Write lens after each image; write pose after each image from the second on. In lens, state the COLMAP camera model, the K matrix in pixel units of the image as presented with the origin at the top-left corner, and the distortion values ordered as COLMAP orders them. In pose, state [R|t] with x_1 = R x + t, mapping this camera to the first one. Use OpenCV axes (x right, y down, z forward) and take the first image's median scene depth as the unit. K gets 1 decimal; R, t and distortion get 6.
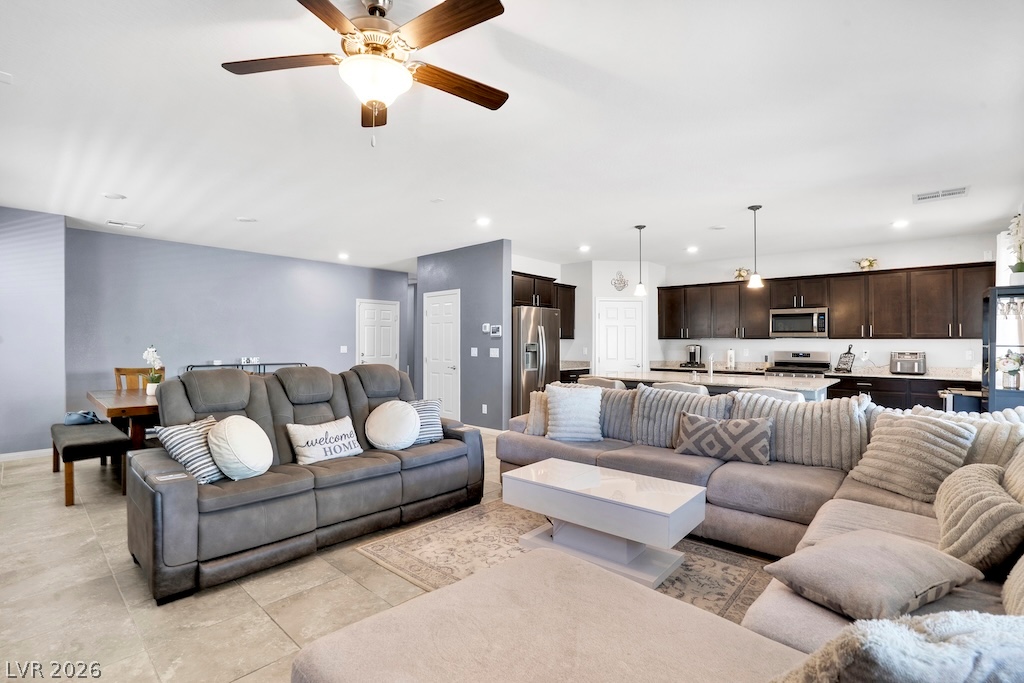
lens RADIAL K [[473.1, 0, 506.4], [0, 473.1, 341.8], [0, 0, 1]] dist [-0.062877, 0.022568]
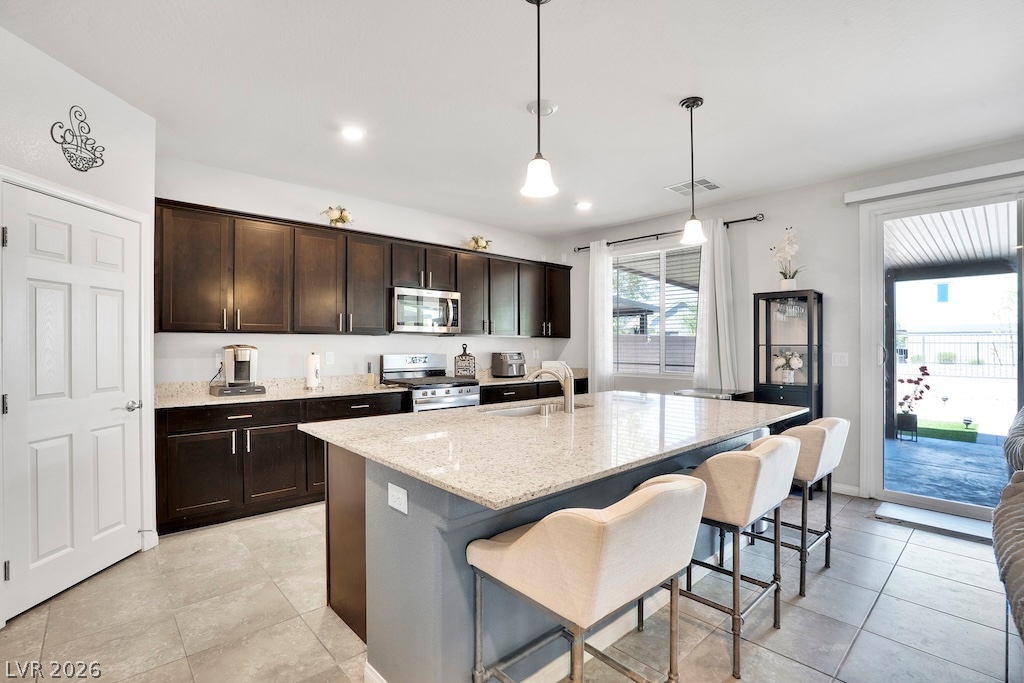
lens RADIAL K [[473.1, 0, 506.4], [0, 473.1, 341.8], [0, 0, 1]] dist [-0.062877, 0.022568]
pose [[0.099480, 0.001430, 0.995039, -0.036158], [-0.004824, 0.999988, -0.000955, 0.003126], [-0.995028, -0.004705, 0.099485, 0.853071]]
